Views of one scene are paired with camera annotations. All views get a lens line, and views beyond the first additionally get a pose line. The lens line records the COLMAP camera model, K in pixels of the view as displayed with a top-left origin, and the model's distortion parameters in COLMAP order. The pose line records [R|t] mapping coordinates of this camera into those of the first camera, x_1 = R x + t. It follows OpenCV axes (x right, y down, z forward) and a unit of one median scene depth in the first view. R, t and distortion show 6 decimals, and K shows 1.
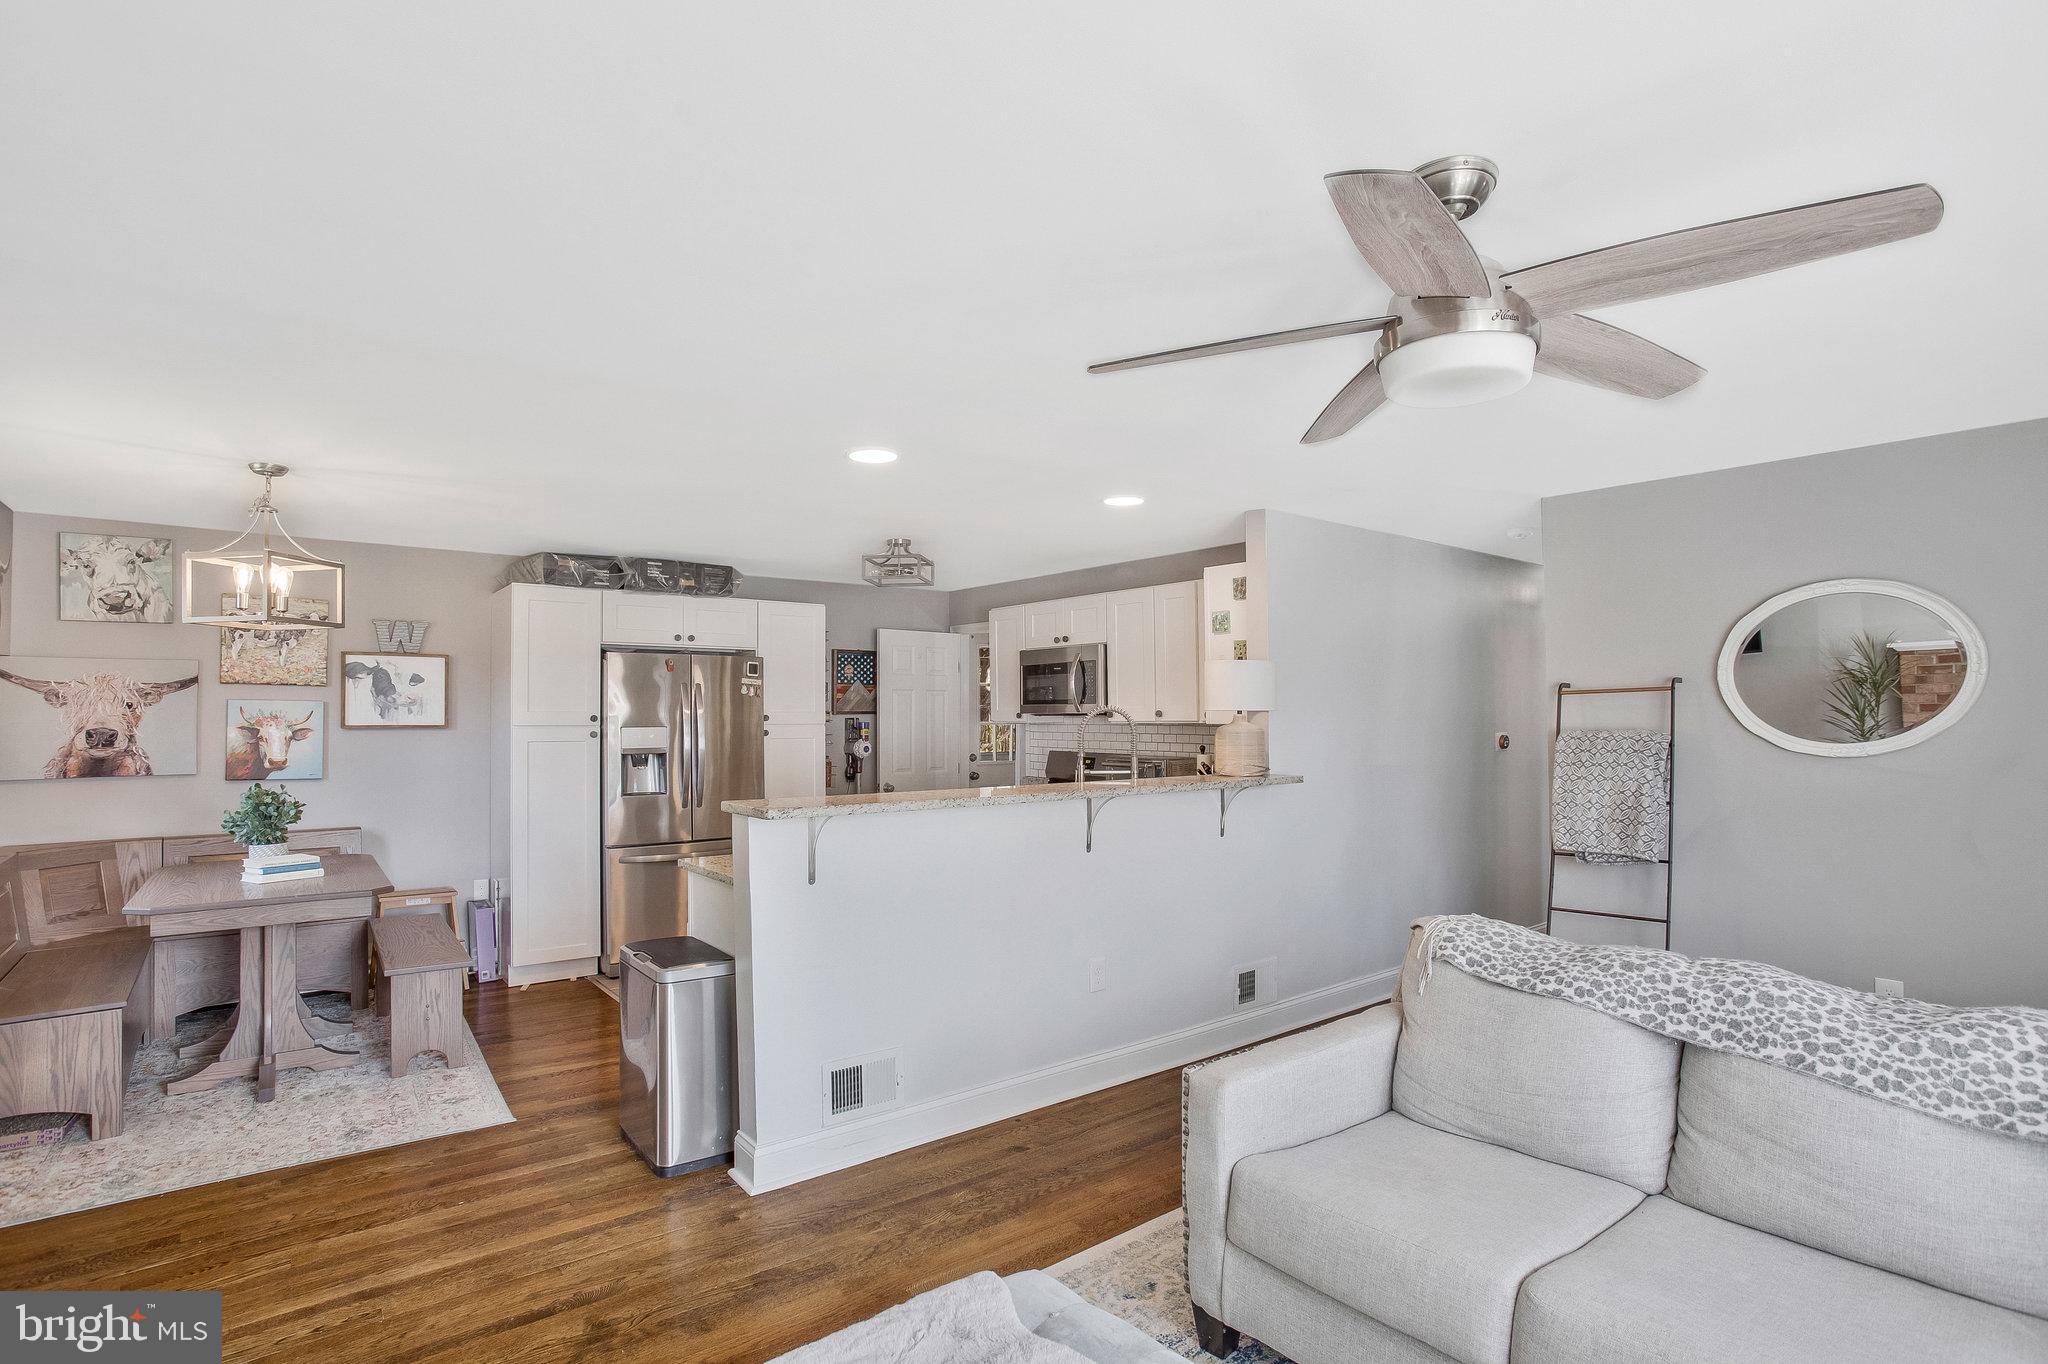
lens RADIAL K [[1013.4, 0, 1060.8], [0, 1013.4, 695.0], [0, 0, 1]] dist [-0.071862, 0.027742]
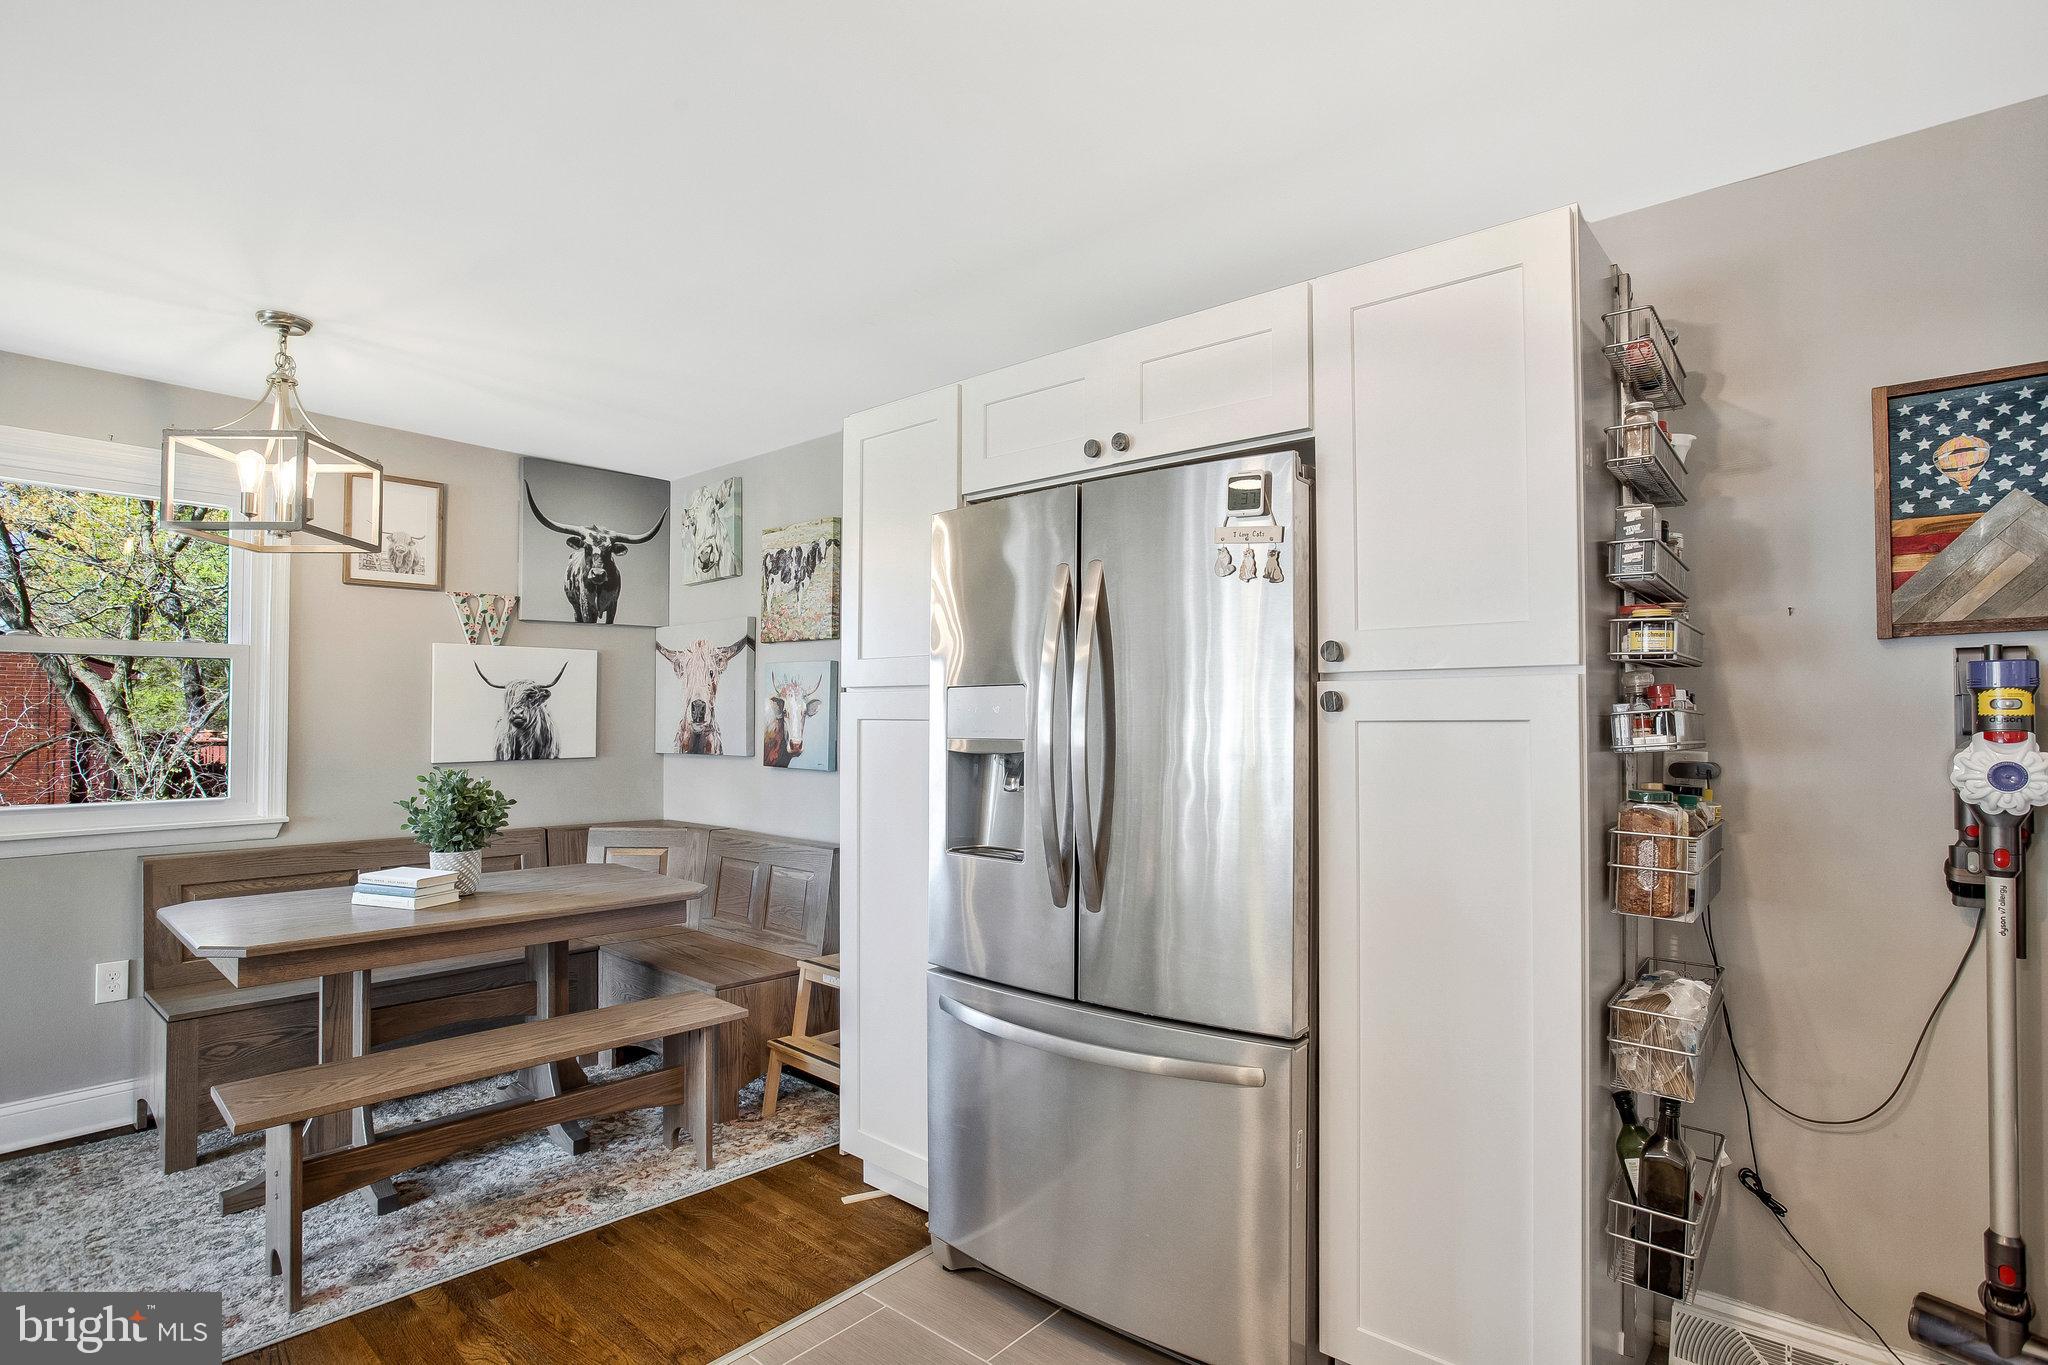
lens RADIAL K [[1026.2, 0, 1008.1], [0, 1026.2, 691.5], [0, 0, 1]] dist [-0.081279, 0.041753]
pose [[0.154423, -0.023227, -0.987732, -0.009620], [0.022733, 0.999542, -0.019950, 0.046409], [0.987743, -0.019373, 0.154880, 1.024112]]
